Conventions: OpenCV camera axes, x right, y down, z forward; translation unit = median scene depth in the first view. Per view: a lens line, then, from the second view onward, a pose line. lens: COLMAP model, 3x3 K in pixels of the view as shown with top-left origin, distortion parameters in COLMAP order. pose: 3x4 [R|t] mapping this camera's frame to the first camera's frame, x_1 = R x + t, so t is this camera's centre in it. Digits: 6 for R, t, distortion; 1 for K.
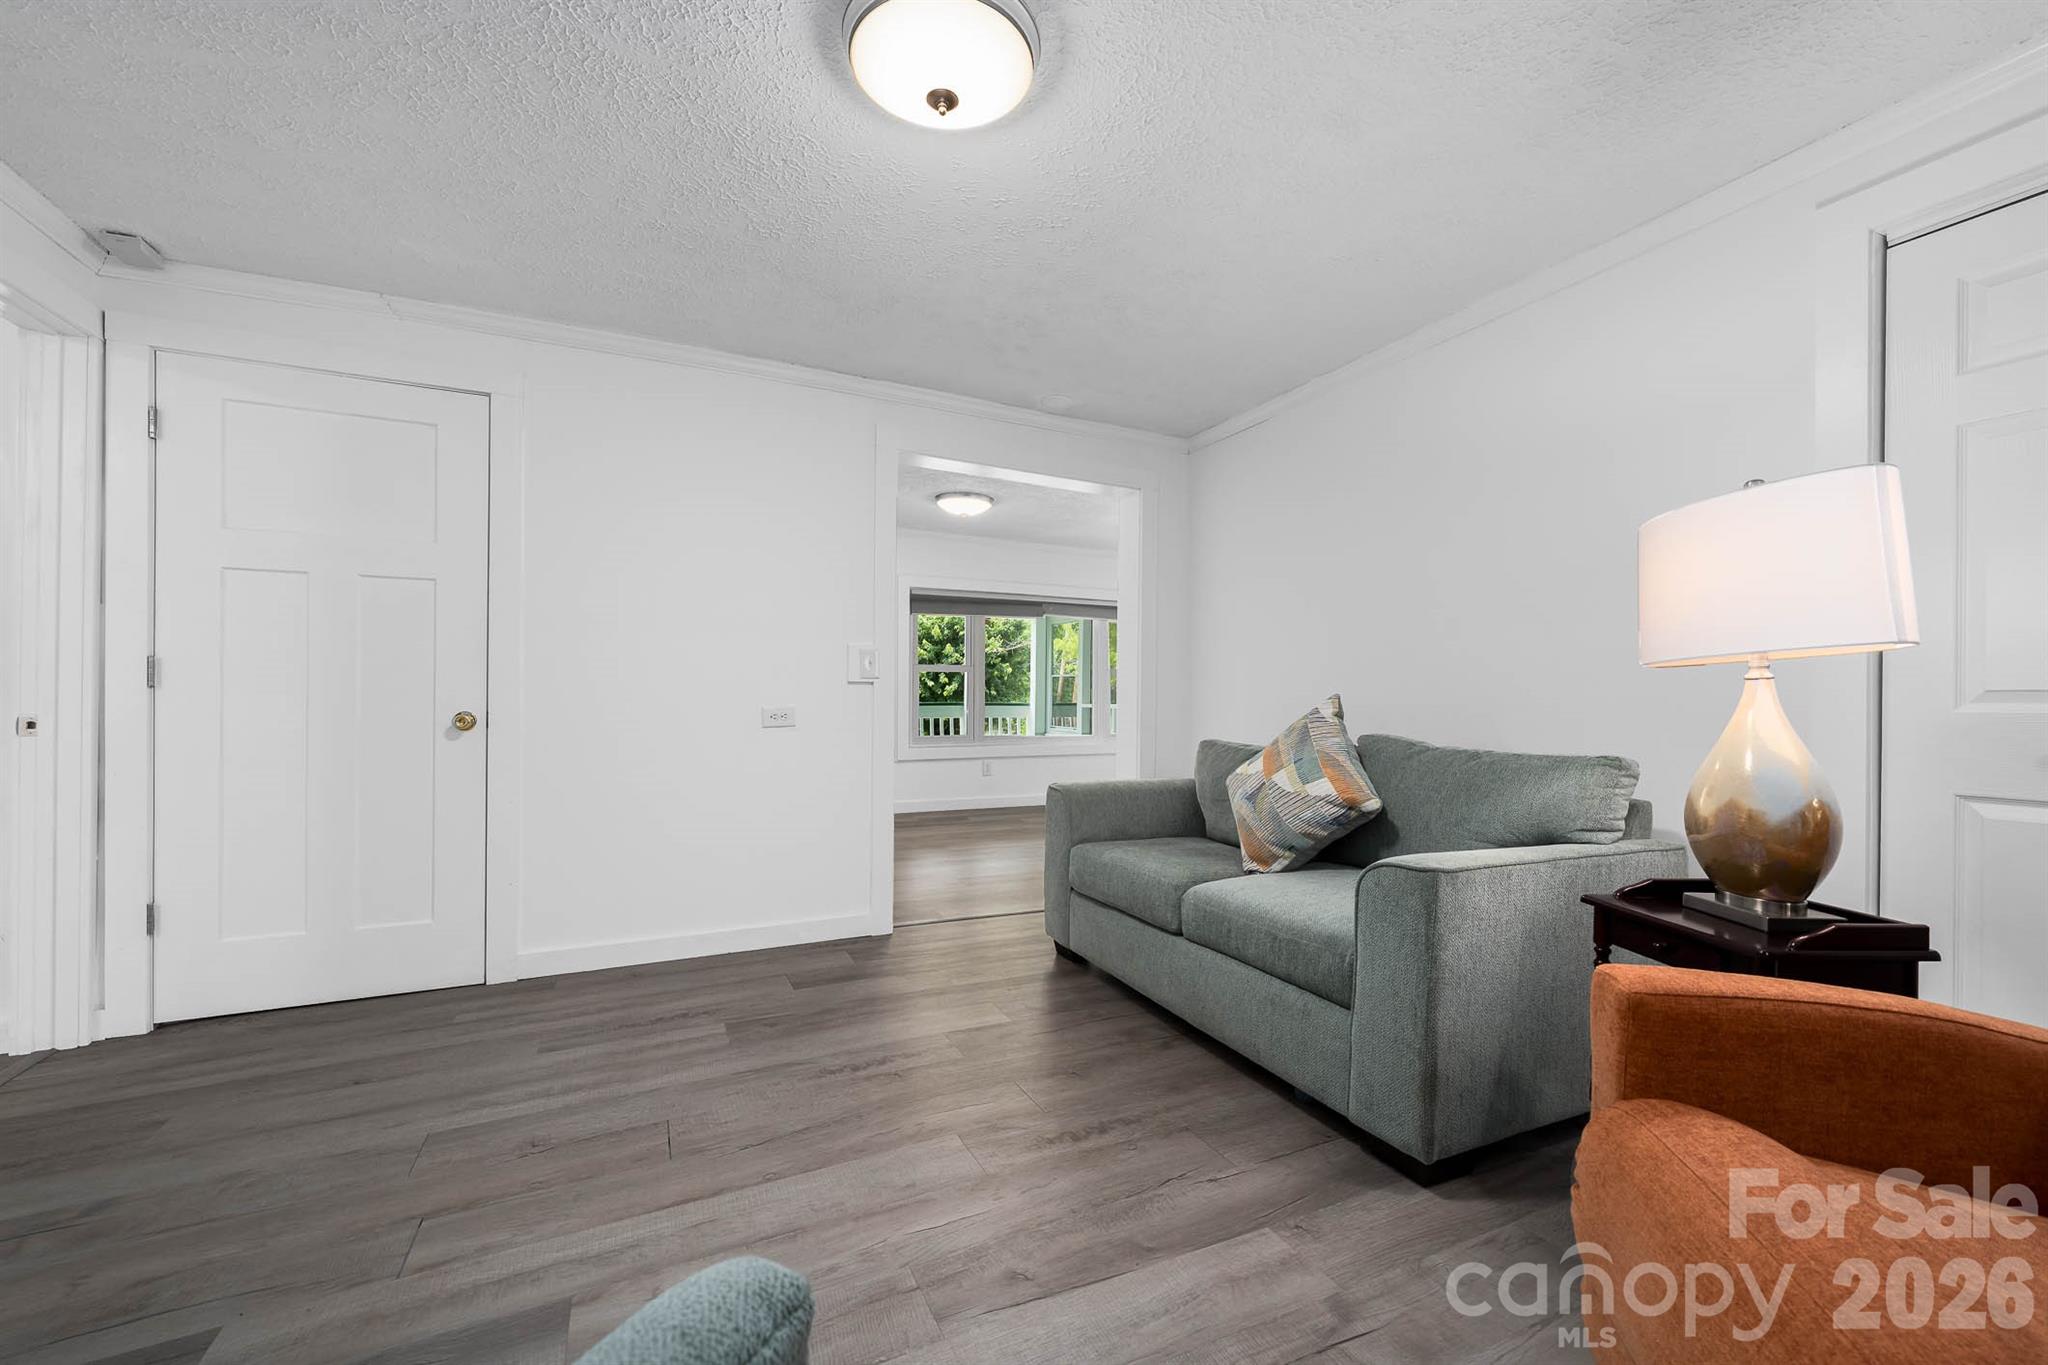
lens RADIAL K [[768.3, 0, 1023.8], [0, 768.3, 696.1], [0, 0, 1]] dist [-0.000458, -0.000069]
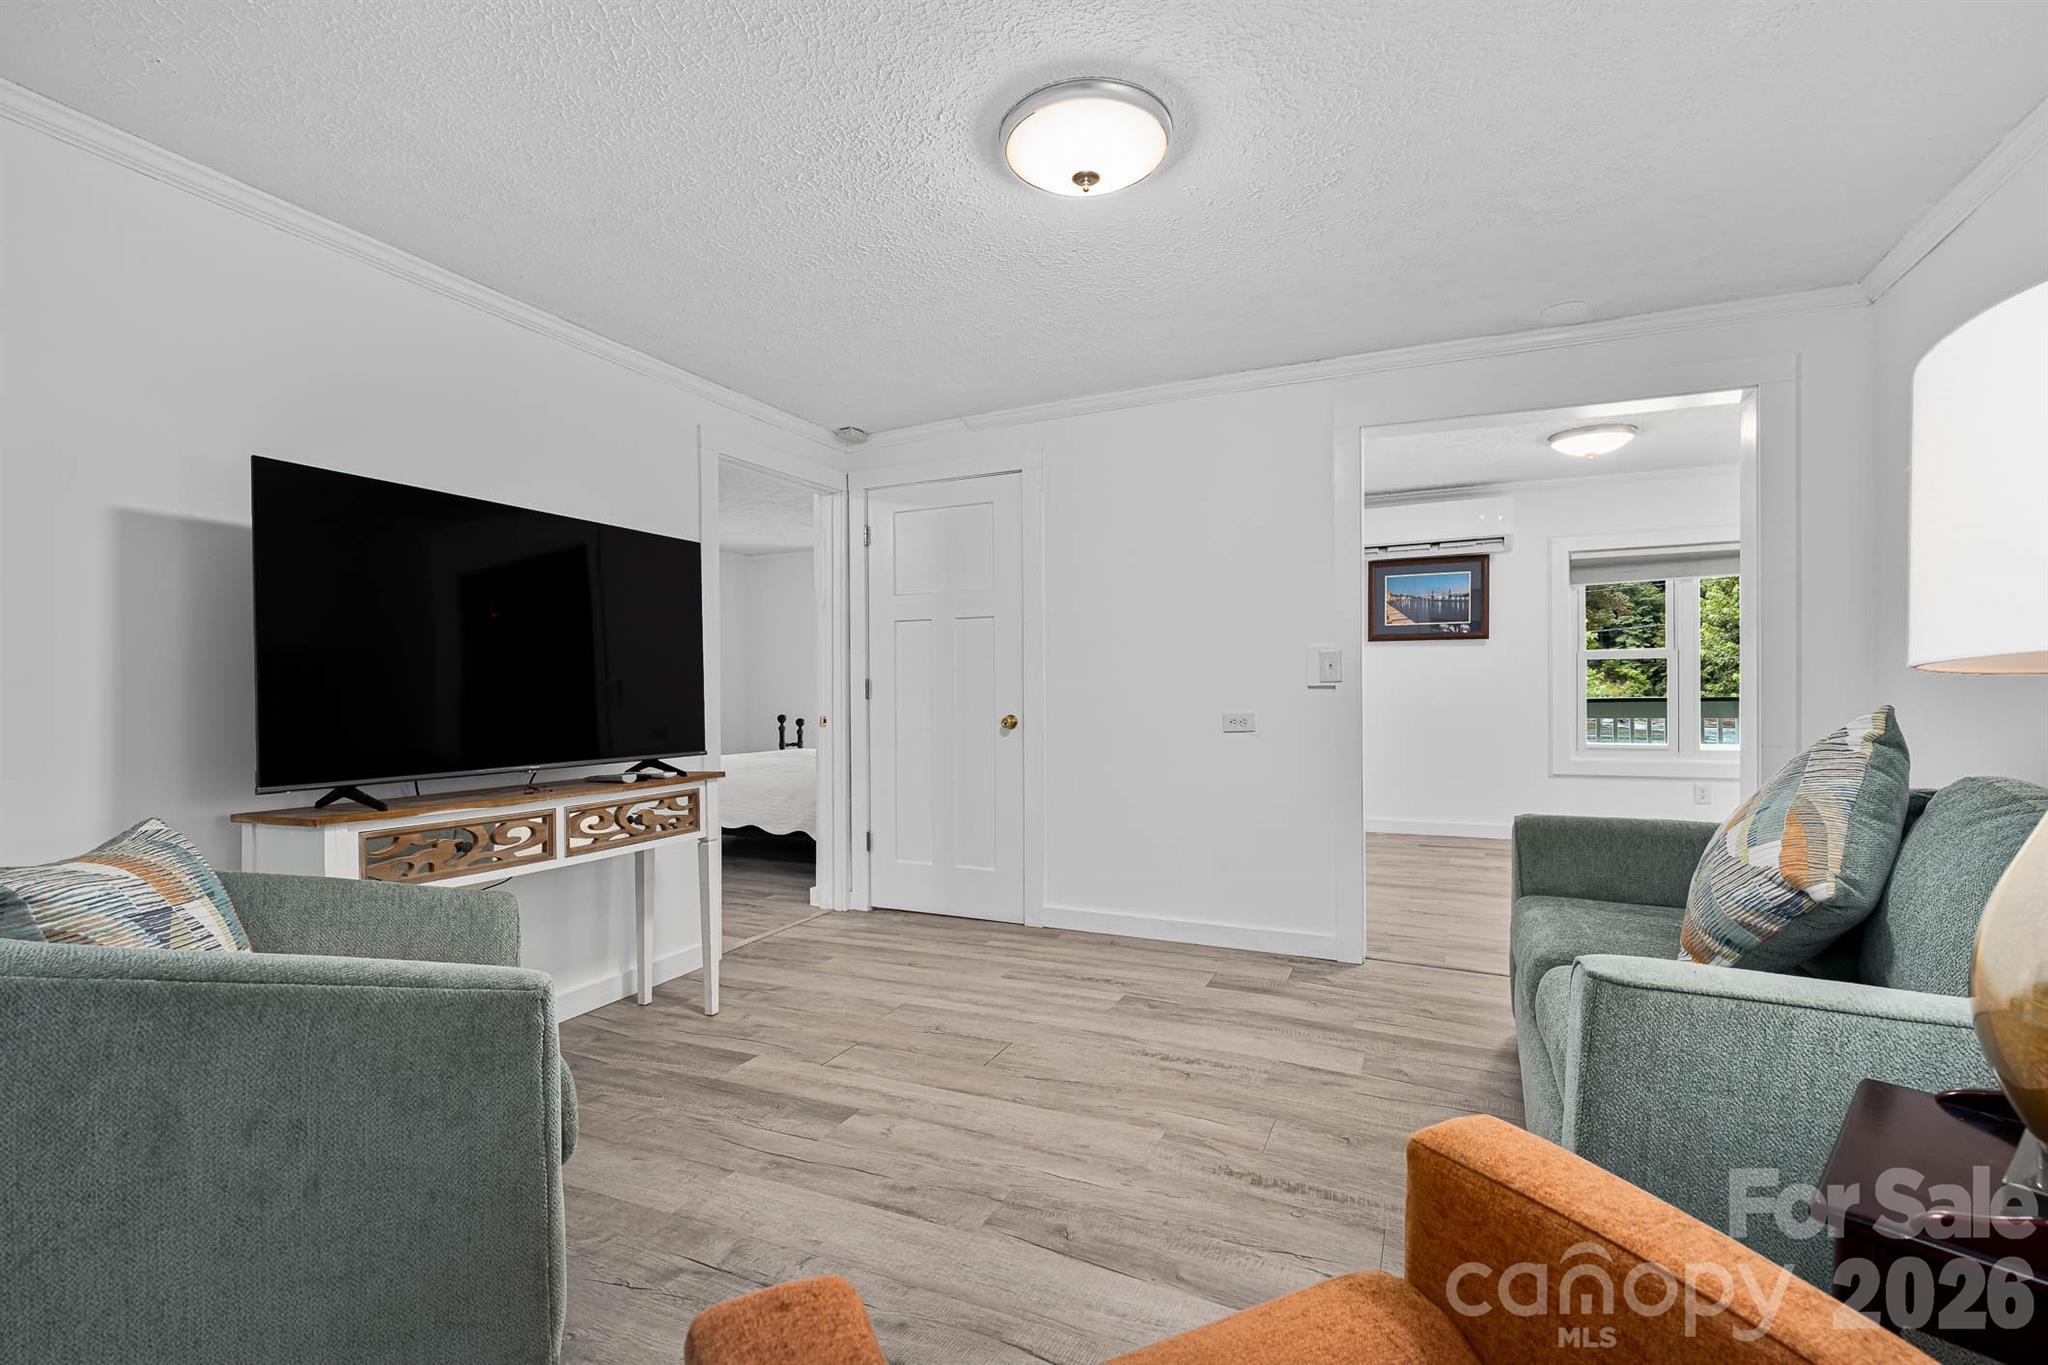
lens RADIAL K [[881.2, 0, 1066.5], [0, 881.2, 690.5], [0, 0, 1]] dist [0.000145, -0.000129]
pose [[0.661033, -0.008353, -0.750311, 0.547789], [0.013192, 0.999913, 0.000491, -0.024349], [0.750241, -0.010222, 0.661085, 0.085843]]
